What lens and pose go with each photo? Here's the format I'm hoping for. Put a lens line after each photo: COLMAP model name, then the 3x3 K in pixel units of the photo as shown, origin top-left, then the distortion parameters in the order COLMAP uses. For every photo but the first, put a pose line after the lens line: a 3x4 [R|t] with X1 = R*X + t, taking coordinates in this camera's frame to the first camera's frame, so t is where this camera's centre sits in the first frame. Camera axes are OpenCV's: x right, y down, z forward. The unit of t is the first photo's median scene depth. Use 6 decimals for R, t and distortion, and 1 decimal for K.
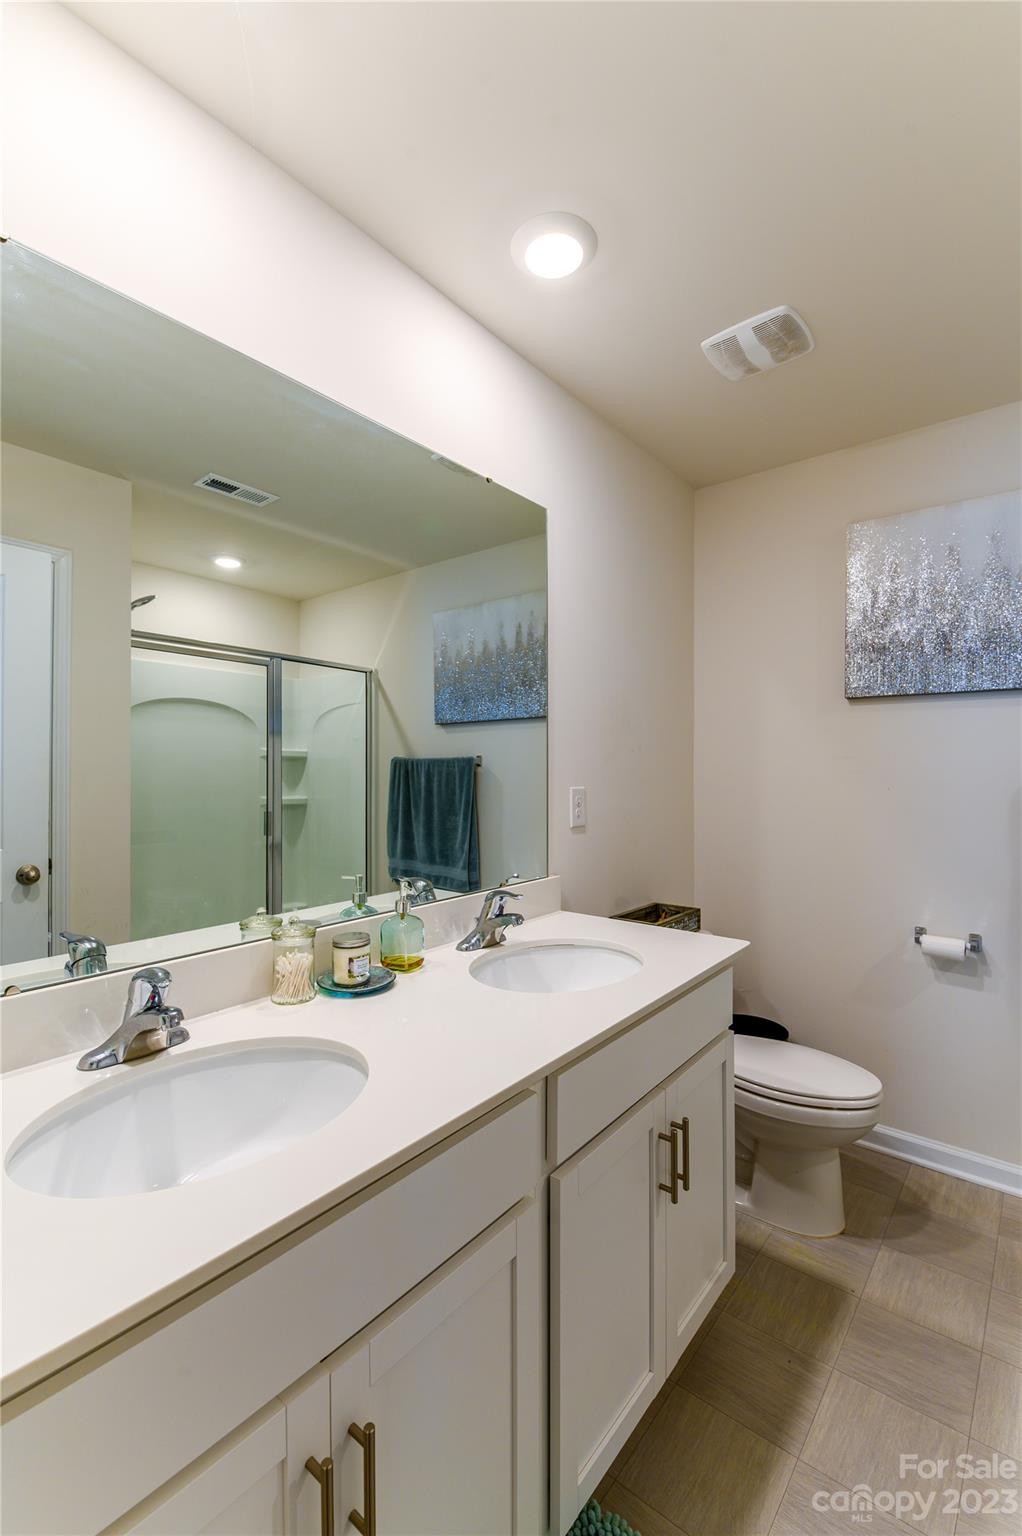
lens RADIAL K [[649.9, 0, 511.0], [0, 649.9, 768.0], [0, 0, 1]] dist [0.008187, -0.009535]
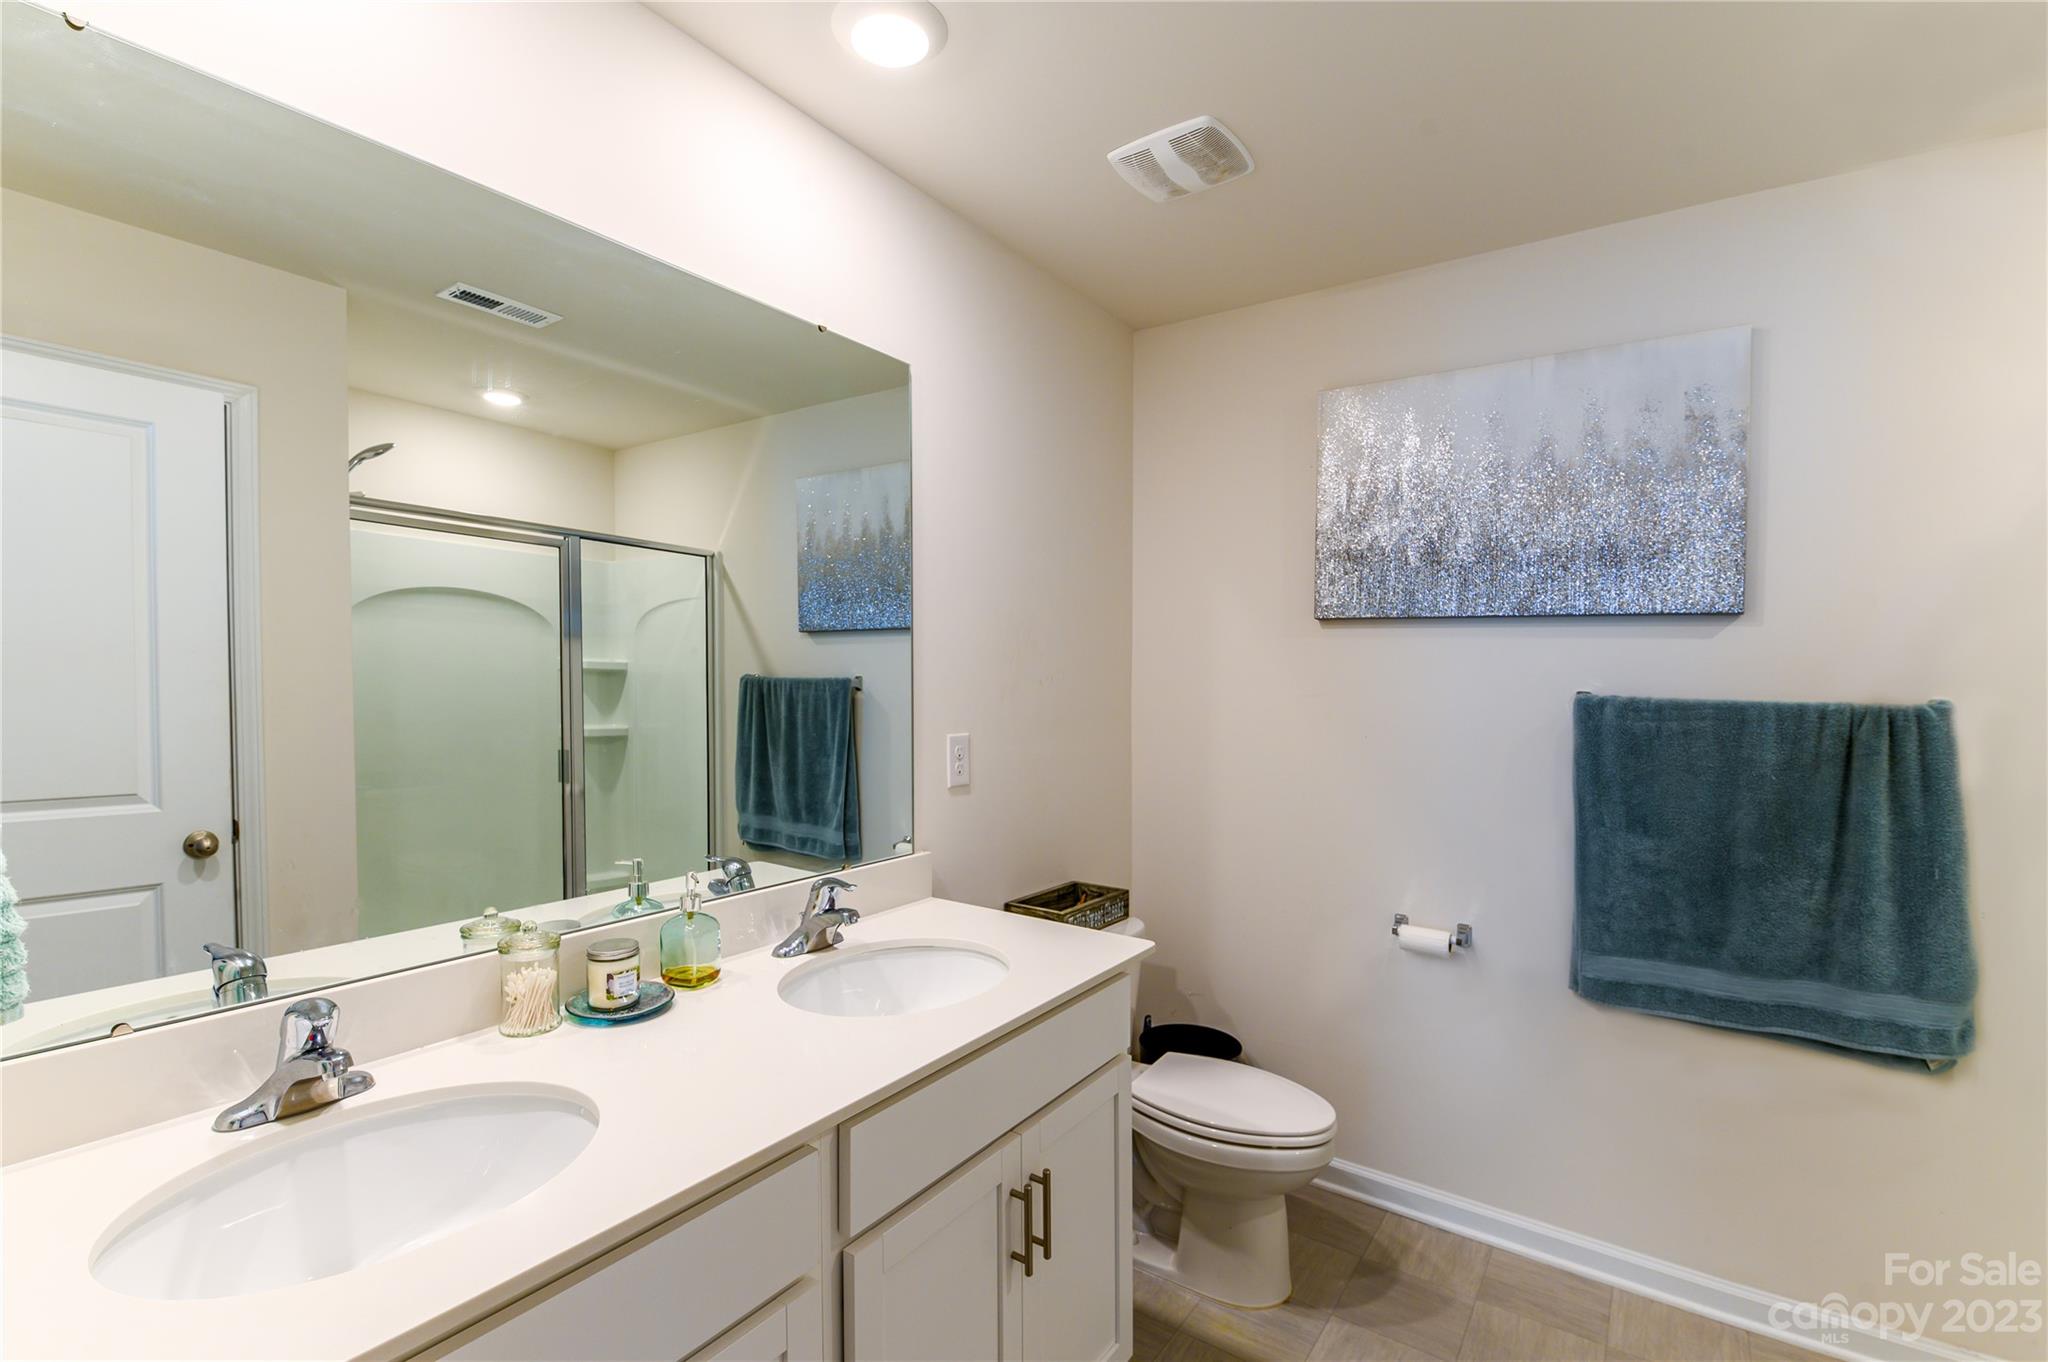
lens RADIAL K [[911.1, 0, 1021.8], [0, 911.1, 701.2], [0, 0, 1]] dist [0.011605, -0.012705]
pose [[0.997999, 0.010677, 0.062323, 0.118544], [-0.013005, 0.999228, 0.037077, -0.052635], [-0.061879, -0.037813, 0.997367, -0.061221]]
